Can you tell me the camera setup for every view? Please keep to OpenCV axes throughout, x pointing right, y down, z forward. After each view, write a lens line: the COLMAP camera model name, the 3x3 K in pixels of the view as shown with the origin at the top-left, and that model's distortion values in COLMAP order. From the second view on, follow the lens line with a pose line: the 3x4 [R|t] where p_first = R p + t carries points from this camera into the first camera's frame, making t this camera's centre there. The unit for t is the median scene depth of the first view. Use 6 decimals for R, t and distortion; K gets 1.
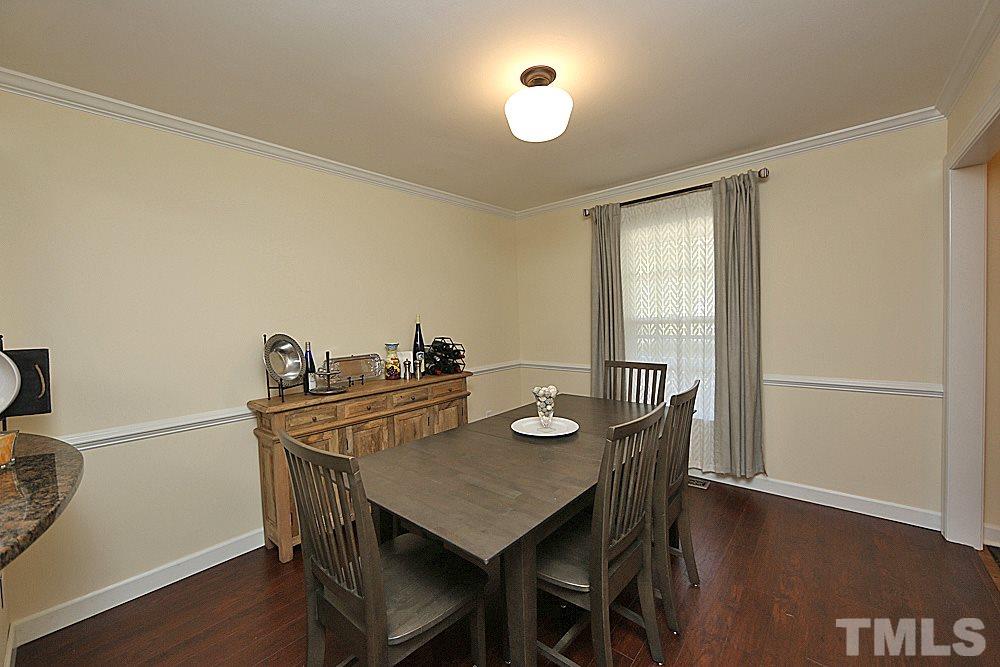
lens RADIAL K [[393.3, 0, 496.0], [0, 393.3, 331.9], [0, 0, 1]] dist [0.000512, 0.000149]
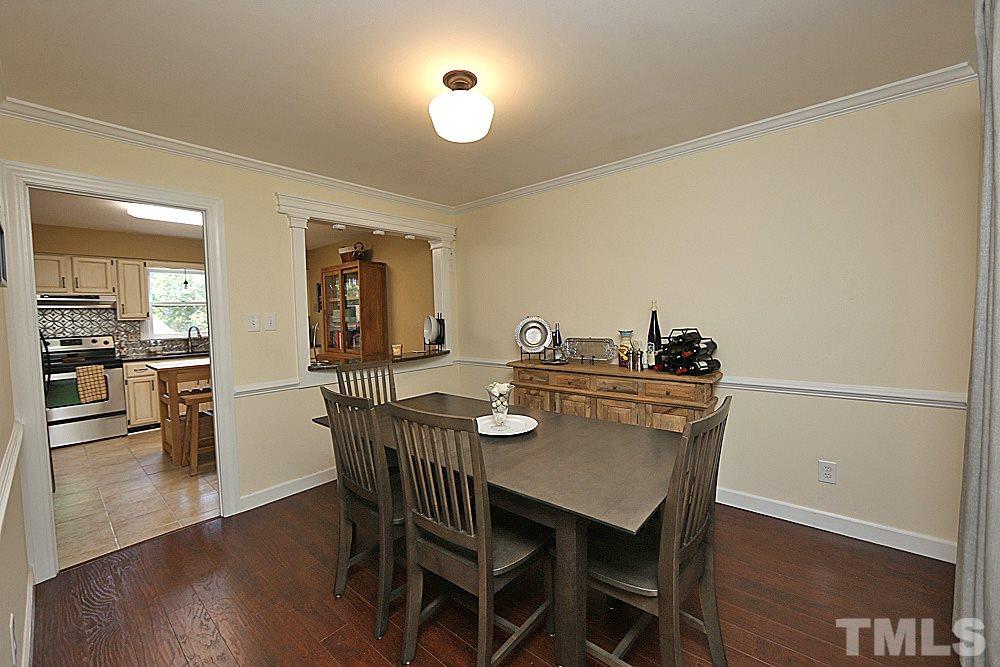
lens RADIAL K [[393.3, 0, 496.0], [0, 393.3, 331.9], [0, 0, 1]] dist [0.000512, 0.000149]
pose [[0.013311, 0.065920, -0.997736, 0.771091], [-0.023210, 0.997576, 0.065600, -0.025647], [0.999642, 0.022285, 0.014808, 0.712654]]
